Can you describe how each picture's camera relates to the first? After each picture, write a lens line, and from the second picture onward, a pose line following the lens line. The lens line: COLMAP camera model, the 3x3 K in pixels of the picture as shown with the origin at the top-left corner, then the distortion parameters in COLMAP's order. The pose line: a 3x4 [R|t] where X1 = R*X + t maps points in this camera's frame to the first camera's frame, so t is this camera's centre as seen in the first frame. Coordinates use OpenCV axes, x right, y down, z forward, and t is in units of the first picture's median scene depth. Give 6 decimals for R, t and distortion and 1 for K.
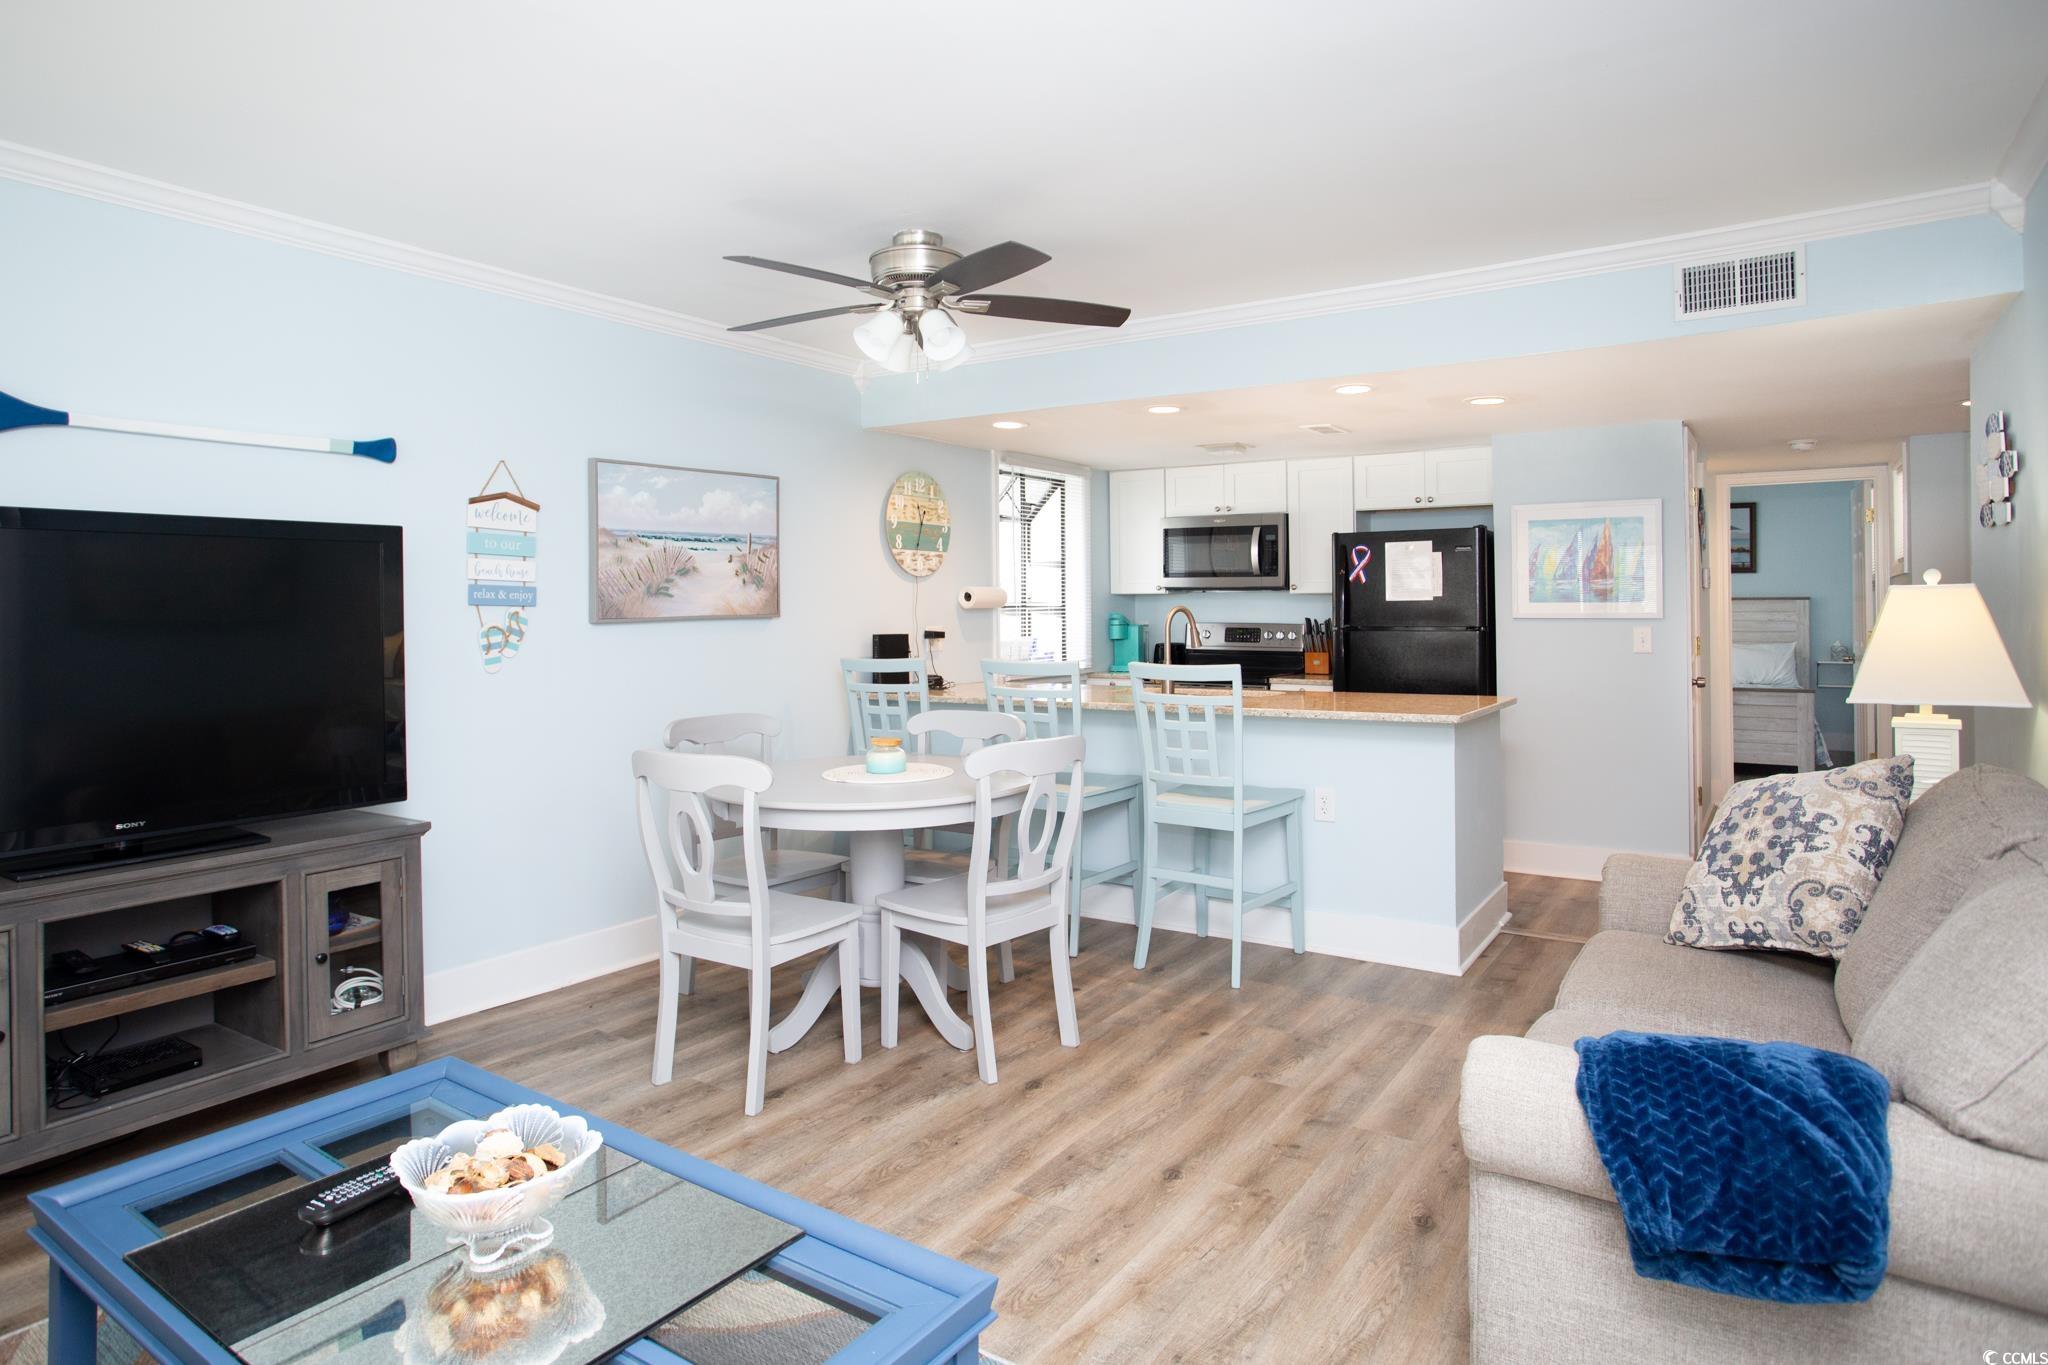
lens RADIAL K [[1183.6, 0, 1005.8], [0, 1183.6, 587.6], [0, 0, 1]] dist [-0.046011, 0.002513]
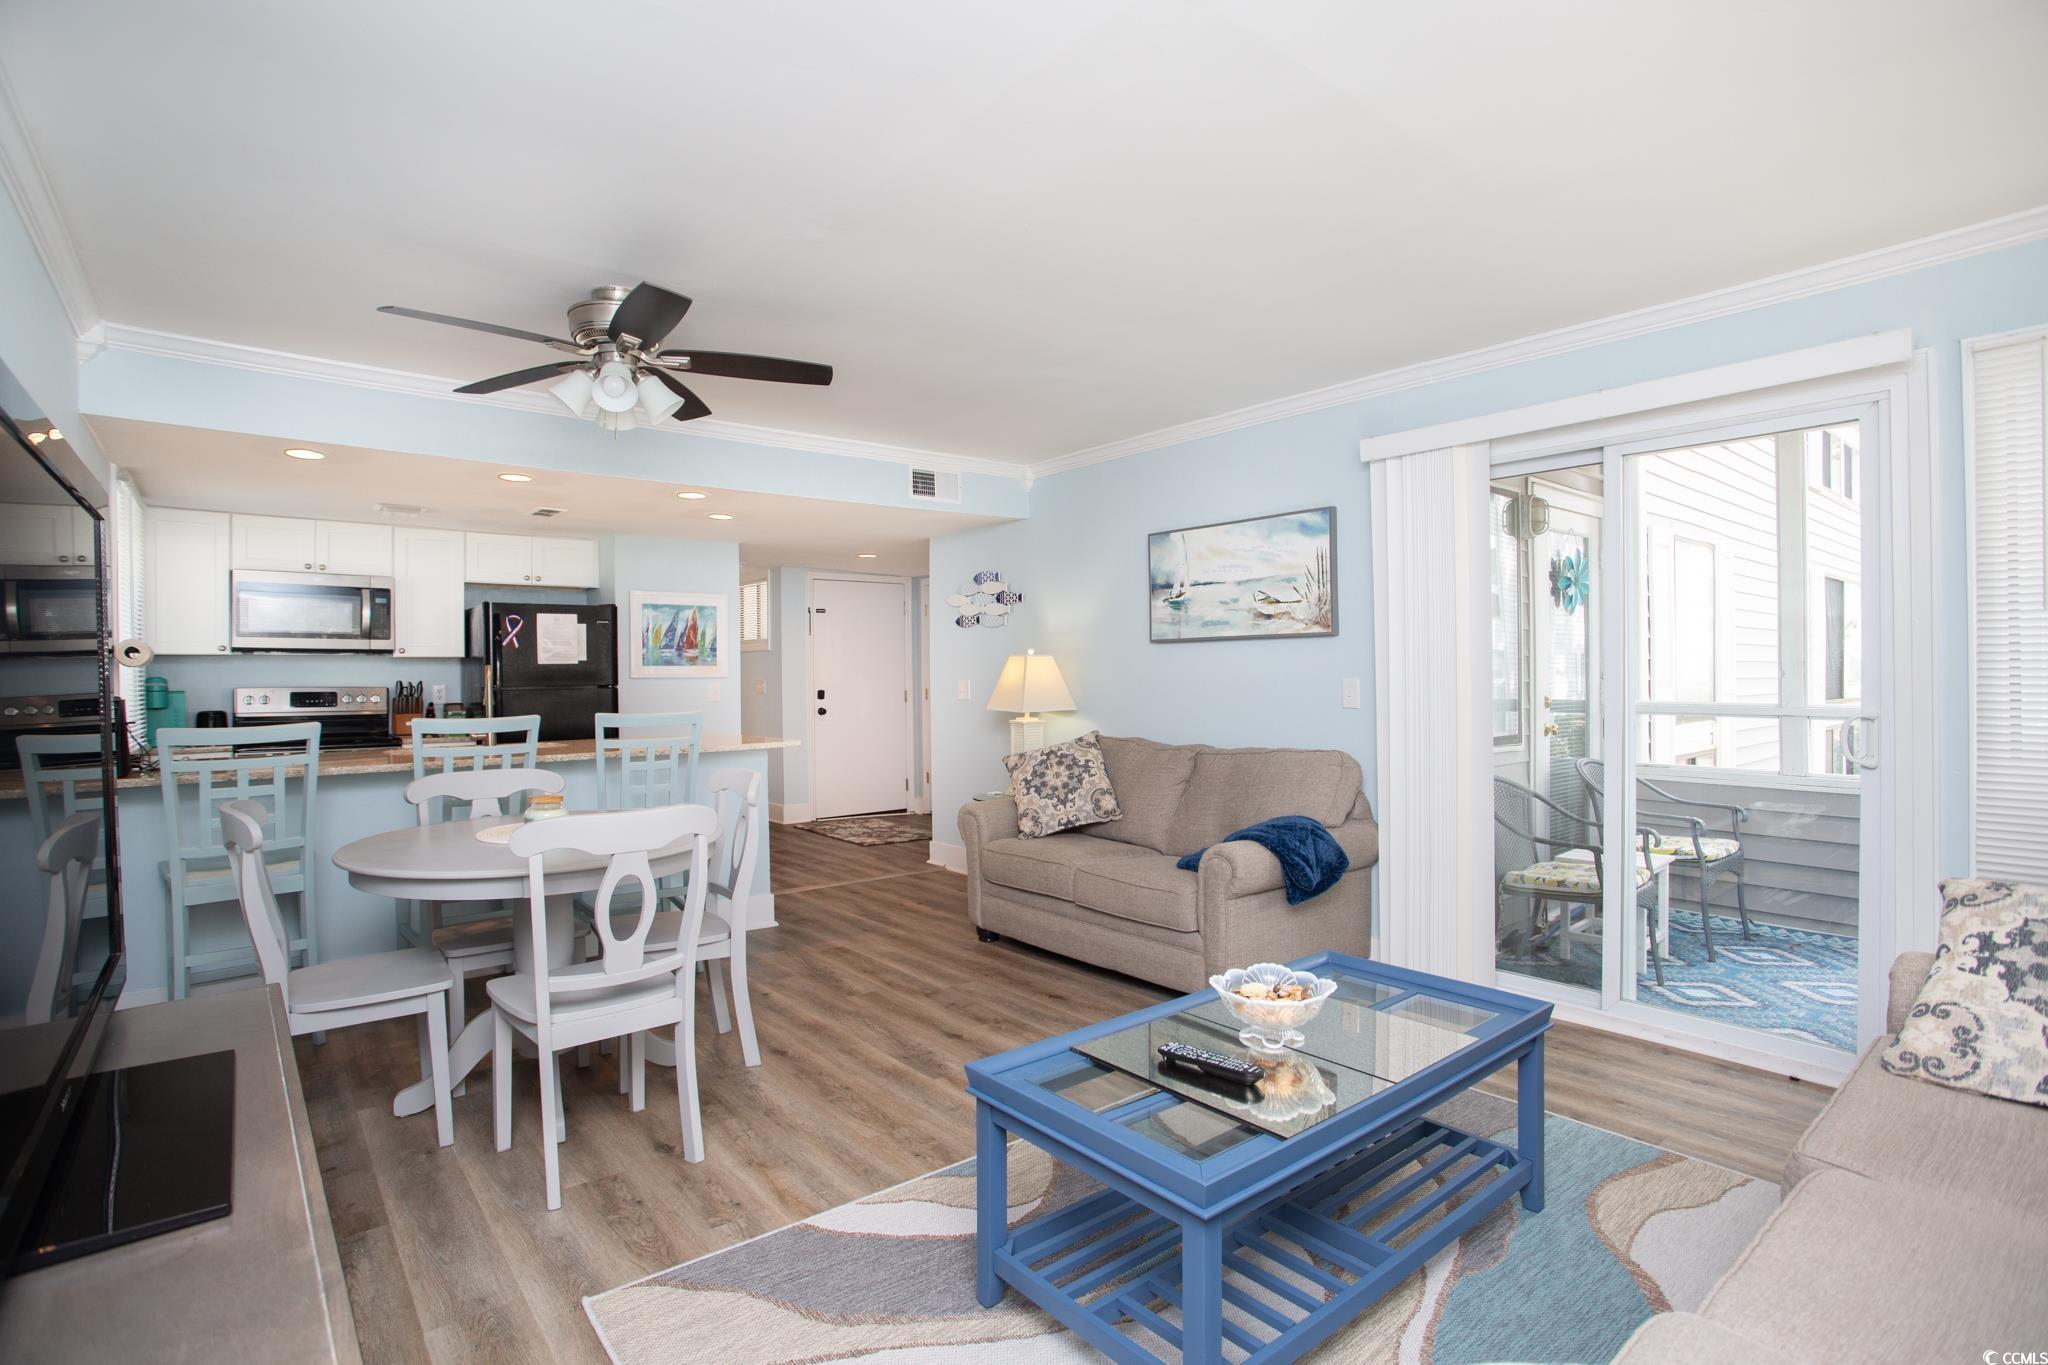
lens RADIAL K [[1022.9, 0, 1046.3], [0, 1022.9, 673.5], [0, 0, 1]] dist [-0.061794, 0.024931]
pose [[0.256074, 0.002572, 0.966654, -0.553246], [-0.009276, 0.999957, -0.000203, 0.017694], [-0.966613, -0.008915, 0.256087, 0.283138]]
